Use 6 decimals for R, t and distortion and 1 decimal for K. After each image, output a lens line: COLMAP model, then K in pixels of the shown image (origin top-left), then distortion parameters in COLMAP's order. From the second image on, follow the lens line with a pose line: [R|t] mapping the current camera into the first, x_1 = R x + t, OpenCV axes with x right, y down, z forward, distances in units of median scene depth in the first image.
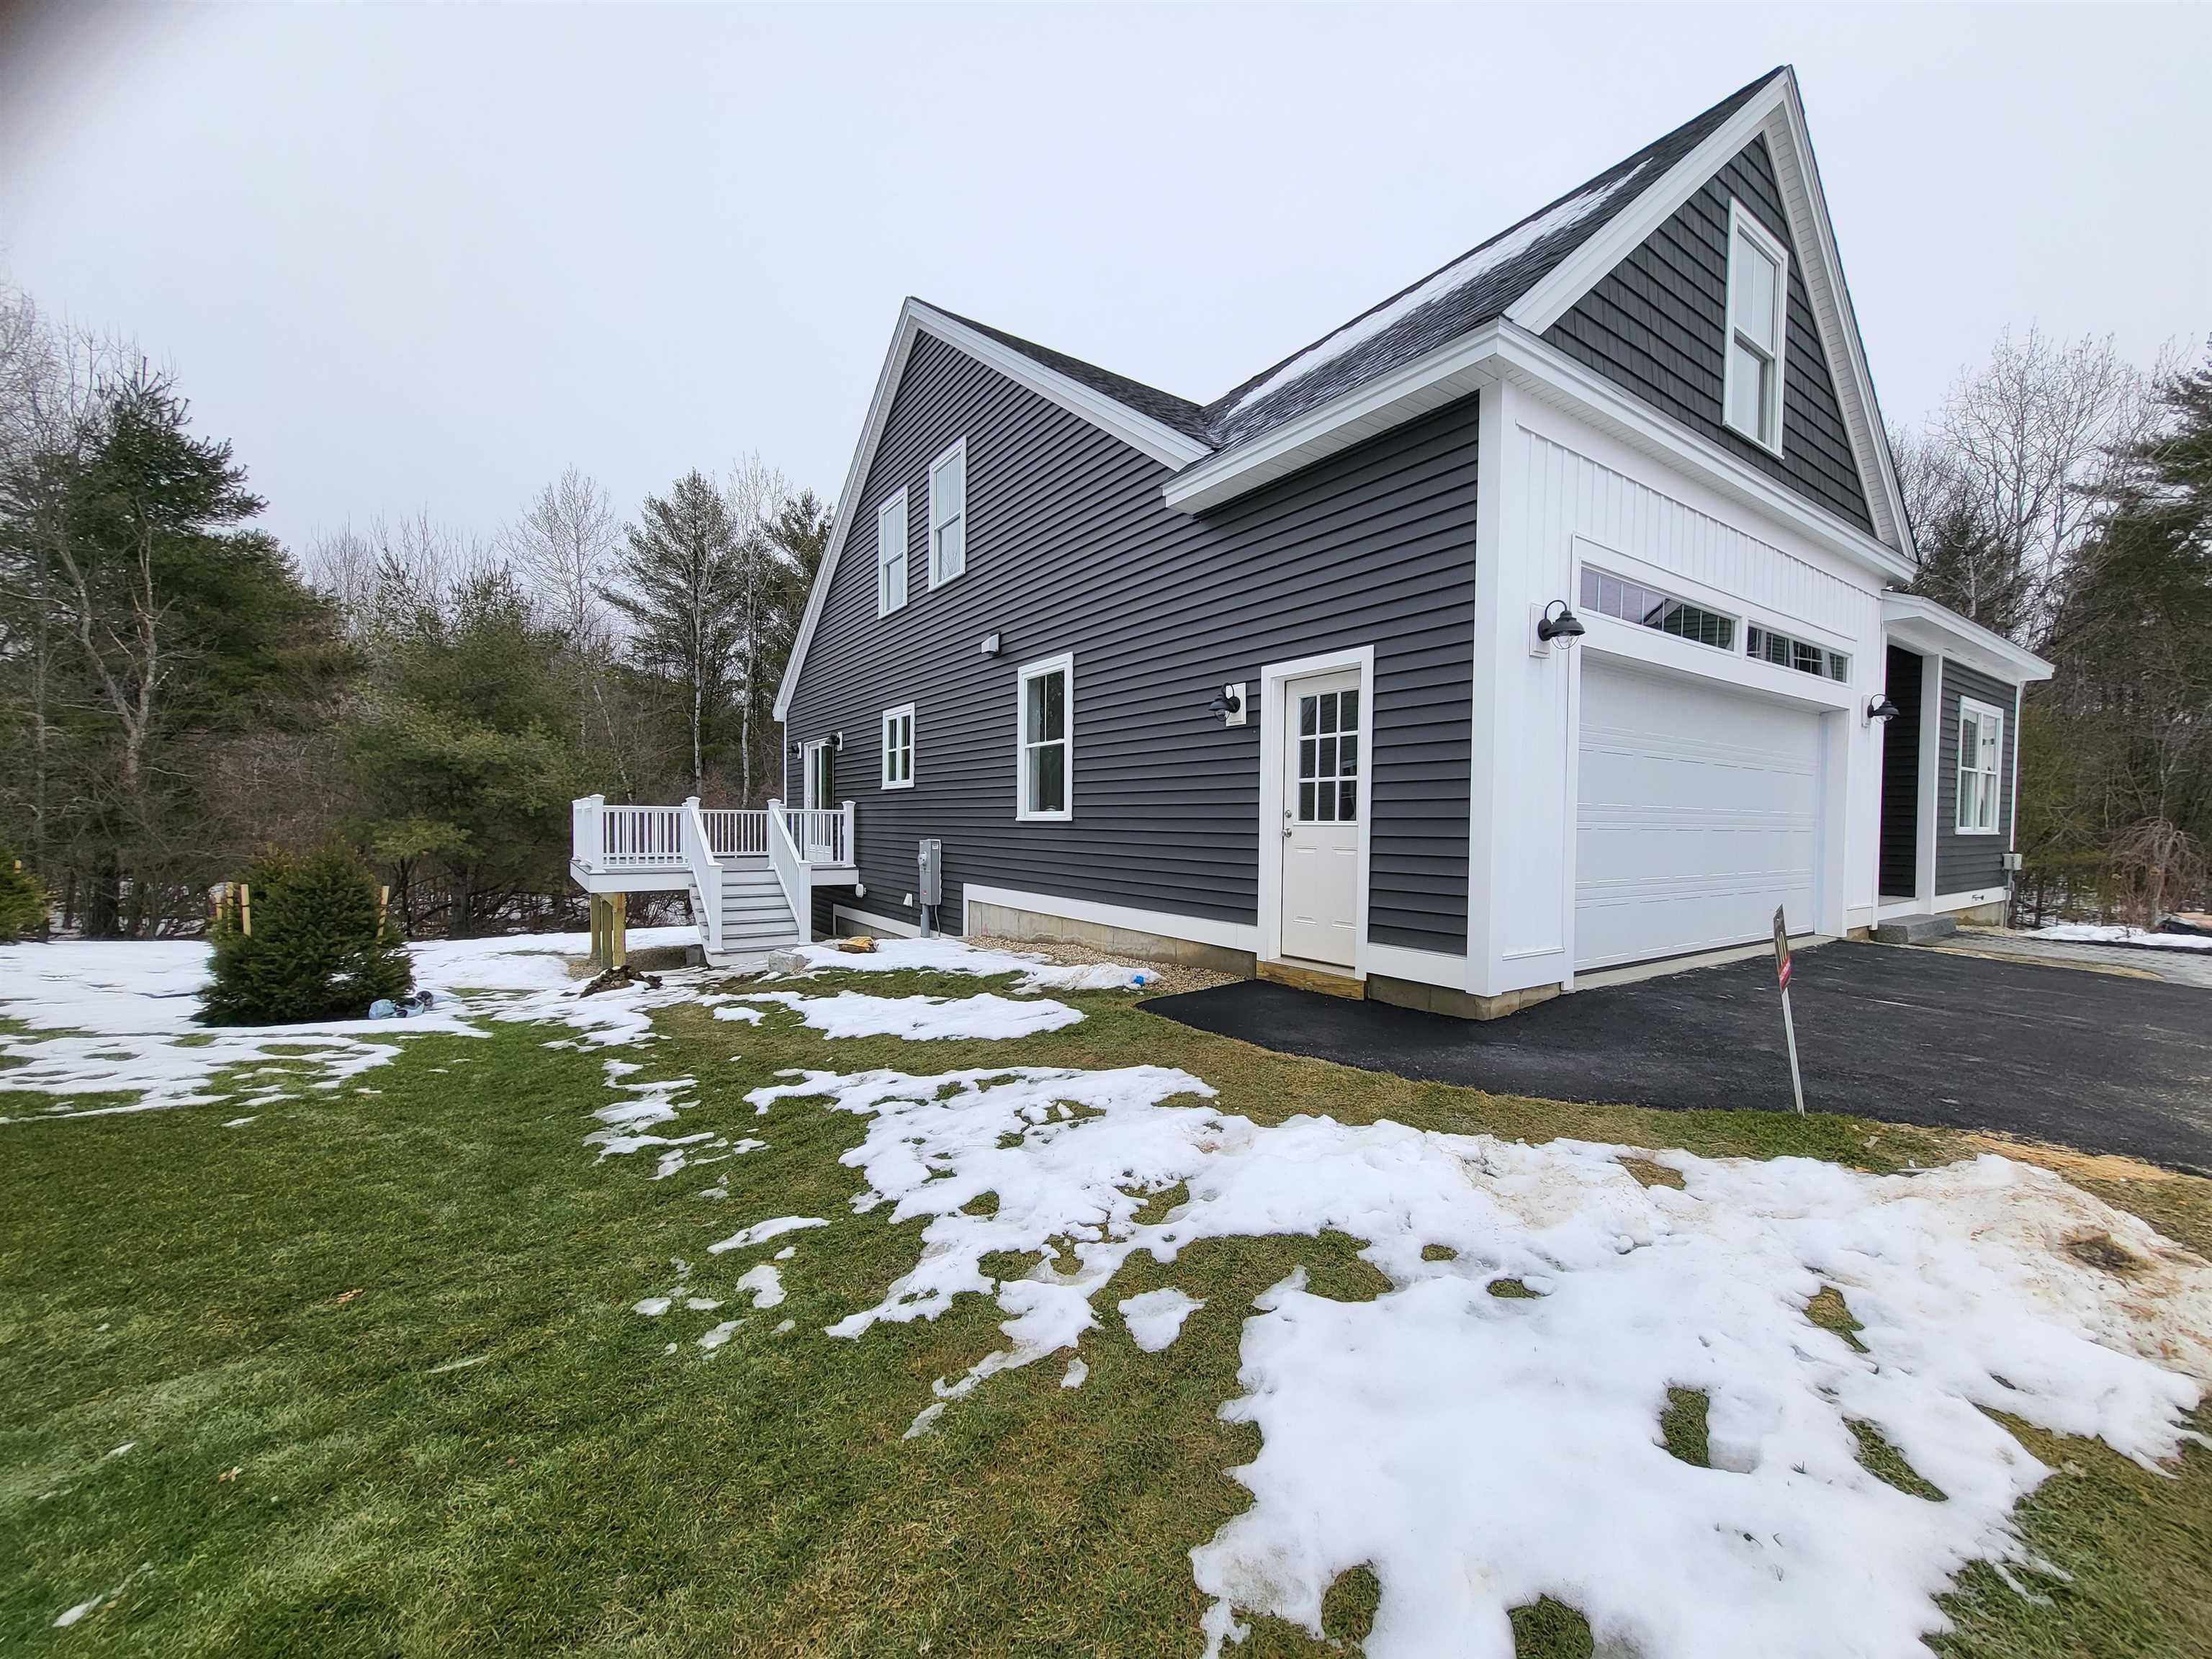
lens RADIAL K [[867.8, 0, 1105.7], [0, 867.8, 833.3], [0, 0, 1]] dist [0.003566, 0.000071]
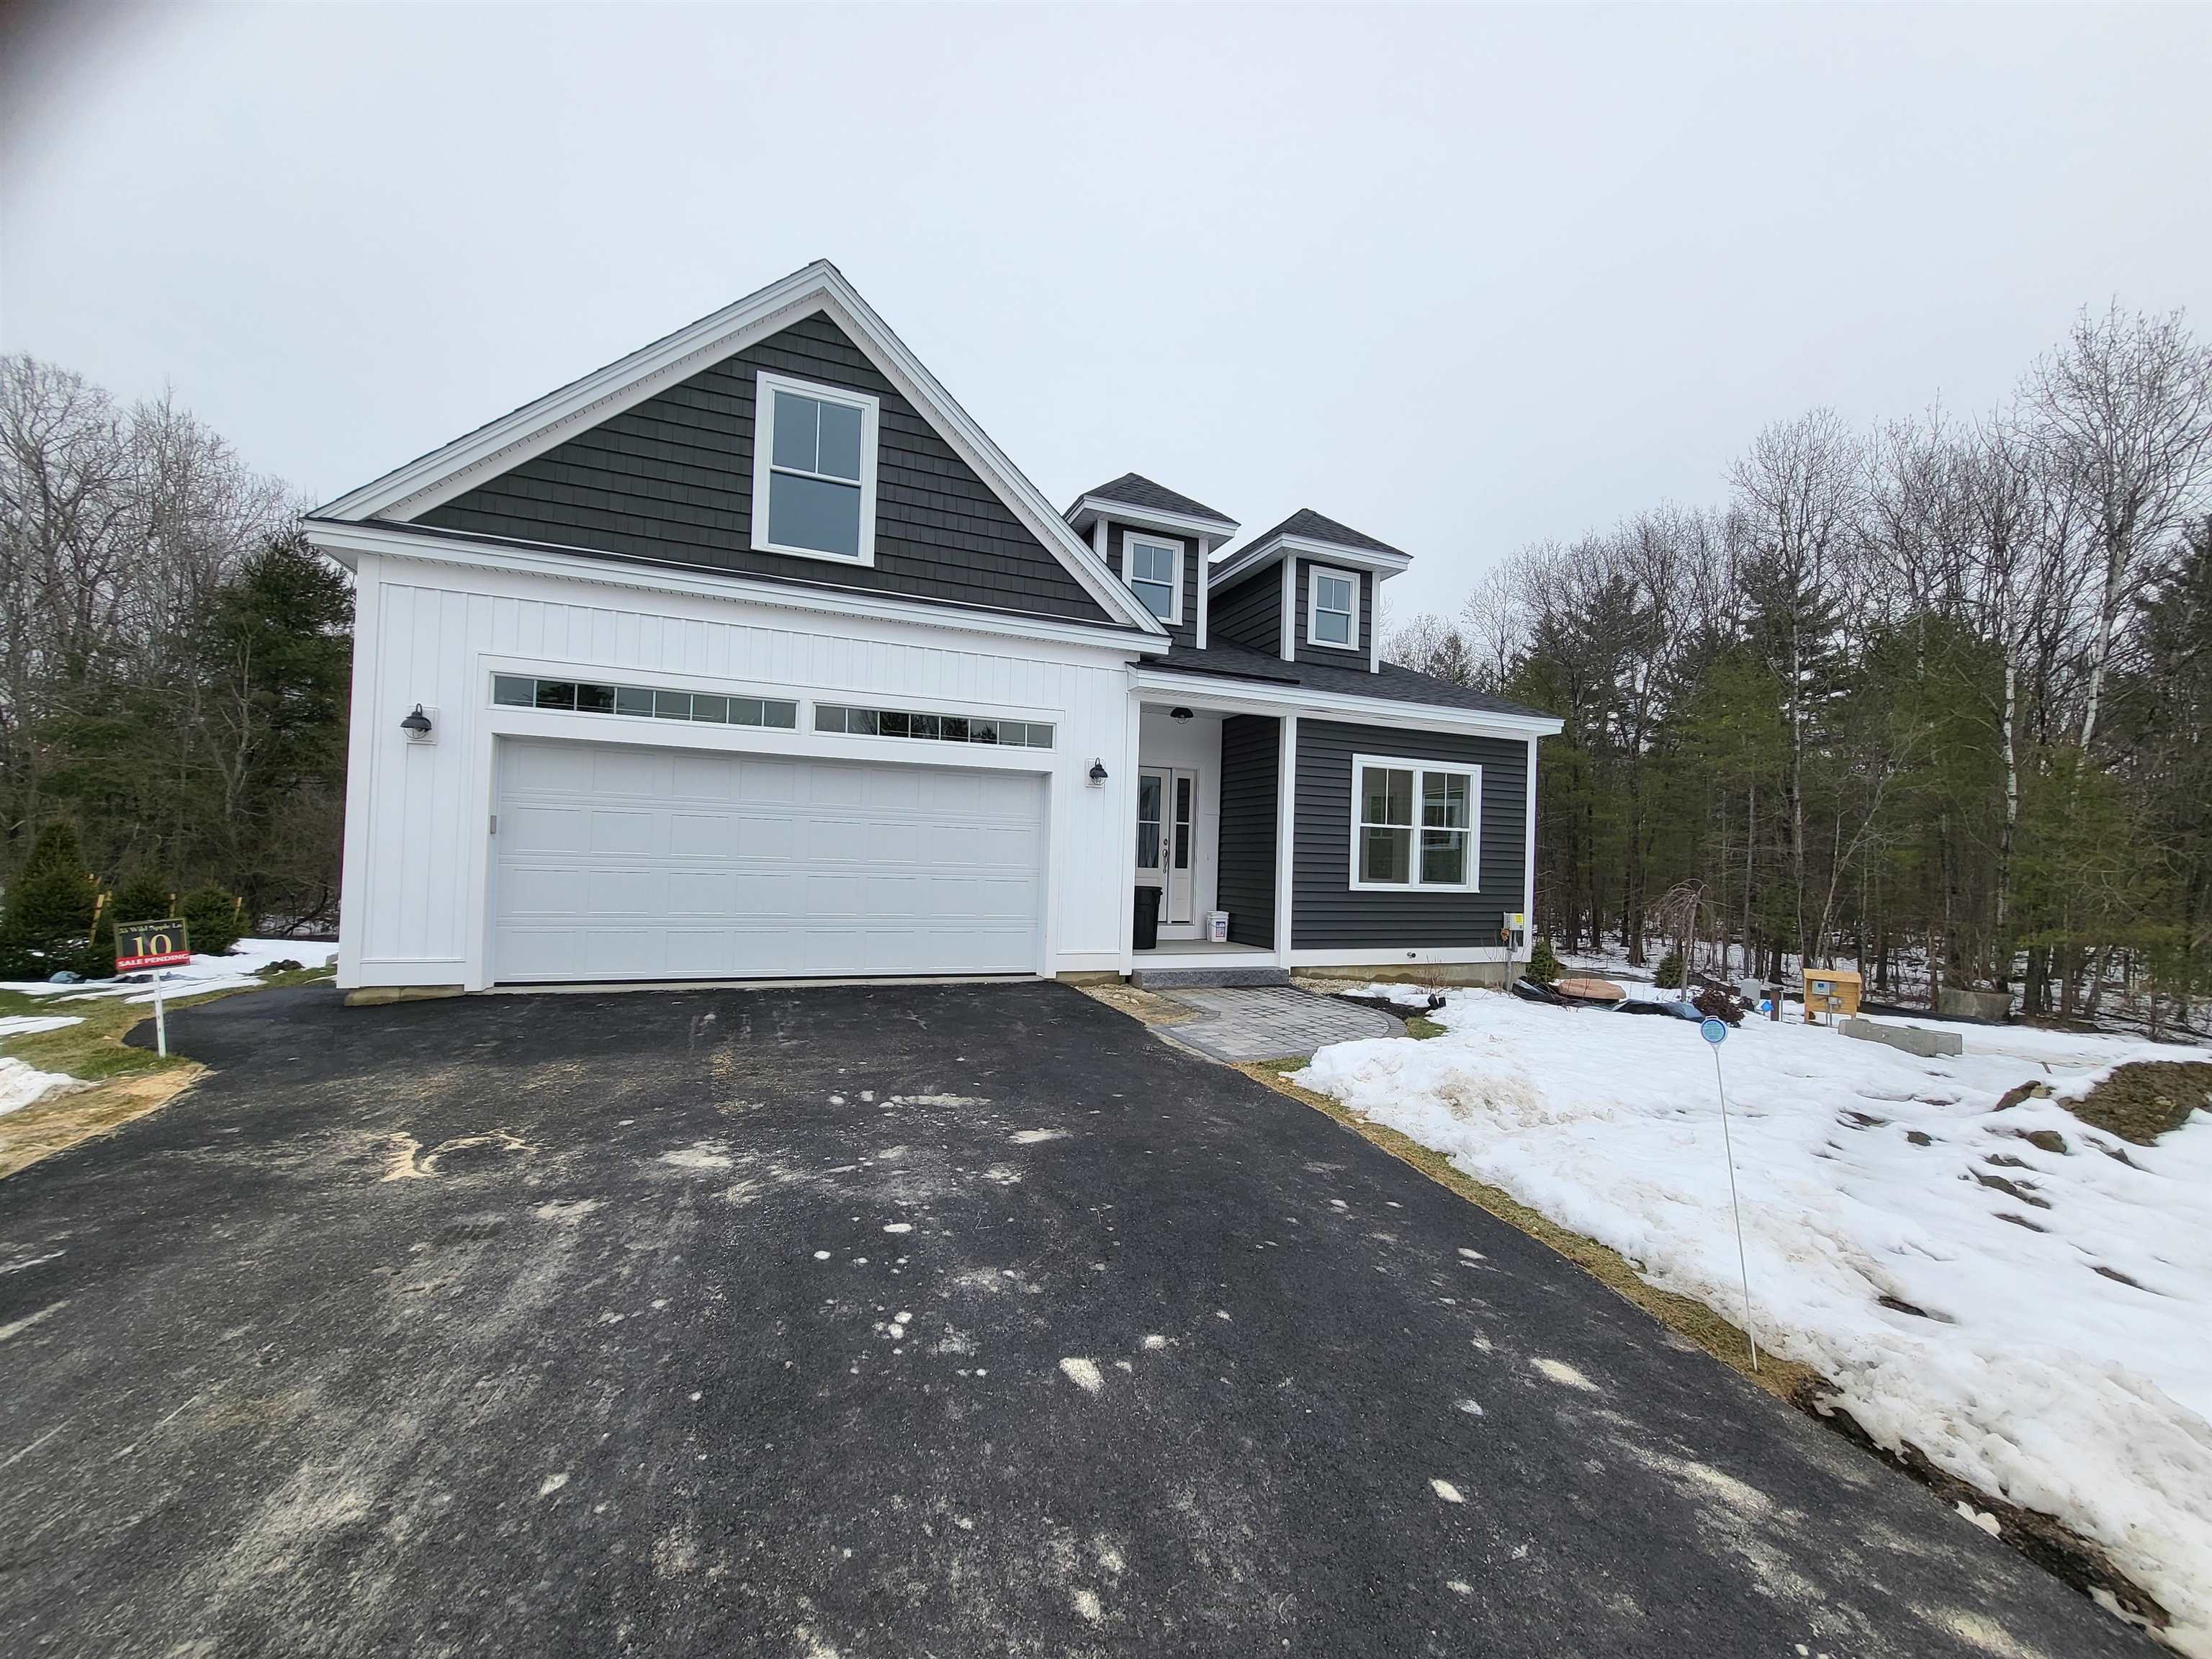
lens RADIAL K [[867.8, 0, 1106.5], [0, 867.8, 838.7], [0, 0, 1]] dist [0.003566, 0.000071]
pose [[0.975236, 0.014322, -0.220702, 1.103447], [-0.024007, 0.998860, -0.041263, -0.013647], [0.219860, 0.045539, 0.974468, -0.057404]]
